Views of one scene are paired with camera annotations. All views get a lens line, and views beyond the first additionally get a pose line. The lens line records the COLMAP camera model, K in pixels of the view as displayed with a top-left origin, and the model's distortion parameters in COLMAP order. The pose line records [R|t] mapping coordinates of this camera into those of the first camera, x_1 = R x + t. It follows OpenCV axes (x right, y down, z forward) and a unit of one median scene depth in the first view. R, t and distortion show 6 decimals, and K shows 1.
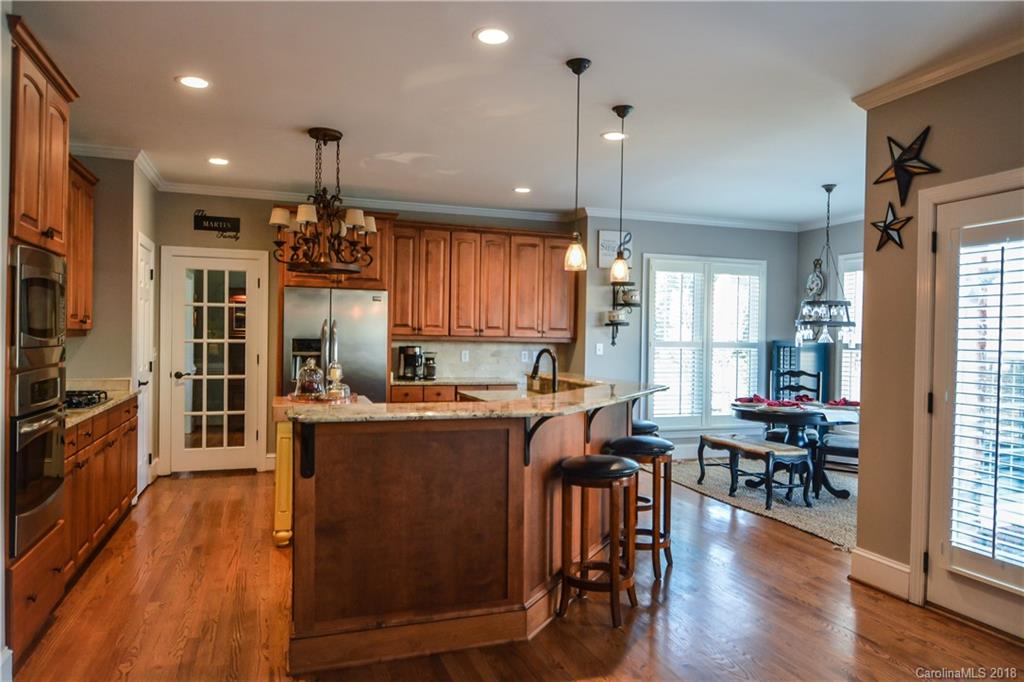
lens RADIAL K [[696.4, 0, 512.0], [0, 696.4, 341.0], [0, 0, 1]] dist [-0.000385, -0.000063]
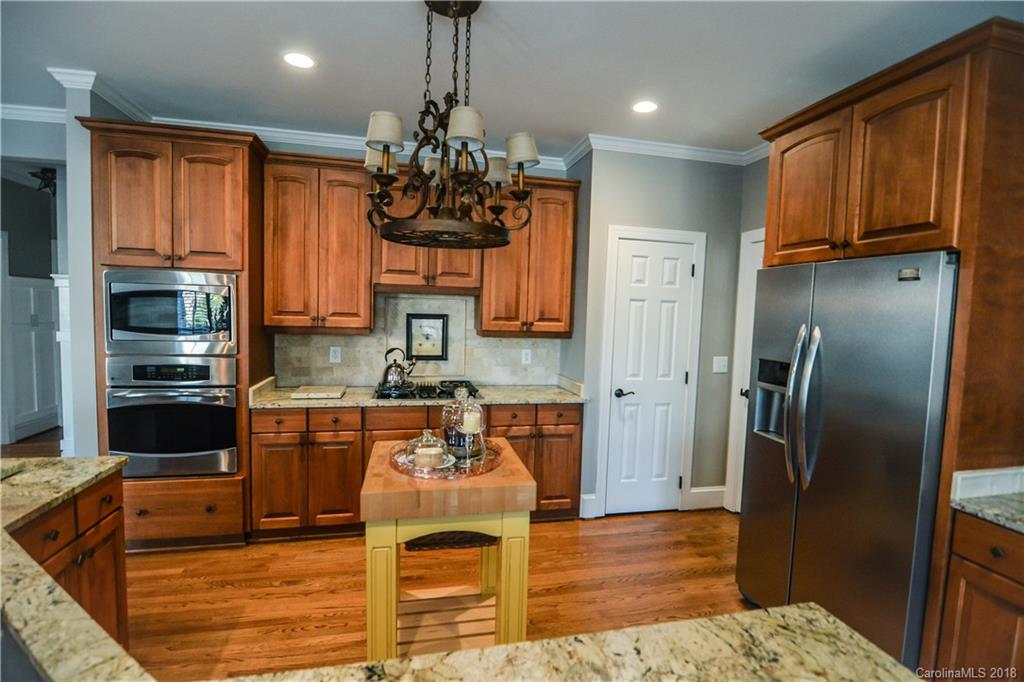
lens RADIAL K [[493.0, 0, 519.8], [0, 493.0, 344.9], [0, 0, 1]] dist [-0.006276, -0.010729]
pose [[-0.106492, 0.052666, -0.992918, 0.091262], [-0.035145, 0.997773, 0.056693, -0.026485], [0.993692, 0.040933, -0.104404, 0.731432]]
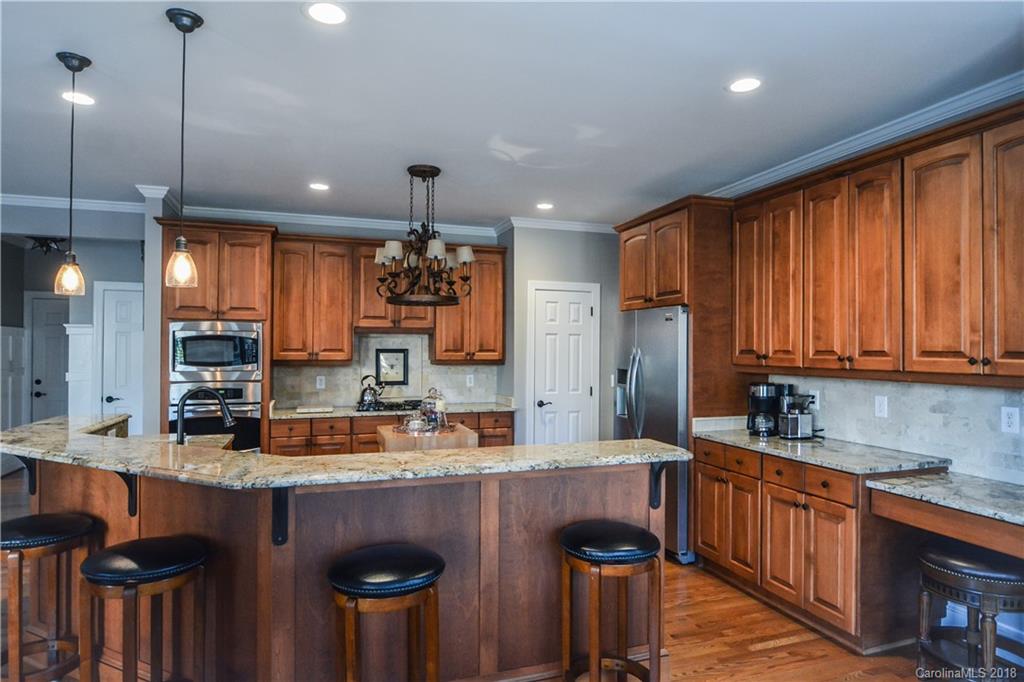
lens RADIAL K [[608.4, 0, 528.4], [0, 608.4, 345.1], [0, 0, 1]] dist [-0.002465, -0.000916]
pose [[0.005389, -0.022352, -0.999736, 0.412234], [-0.005881, 0.999732, -0.022384, -0.013900], [0.999968, 0.006000, 0.005256, 0.759941]]
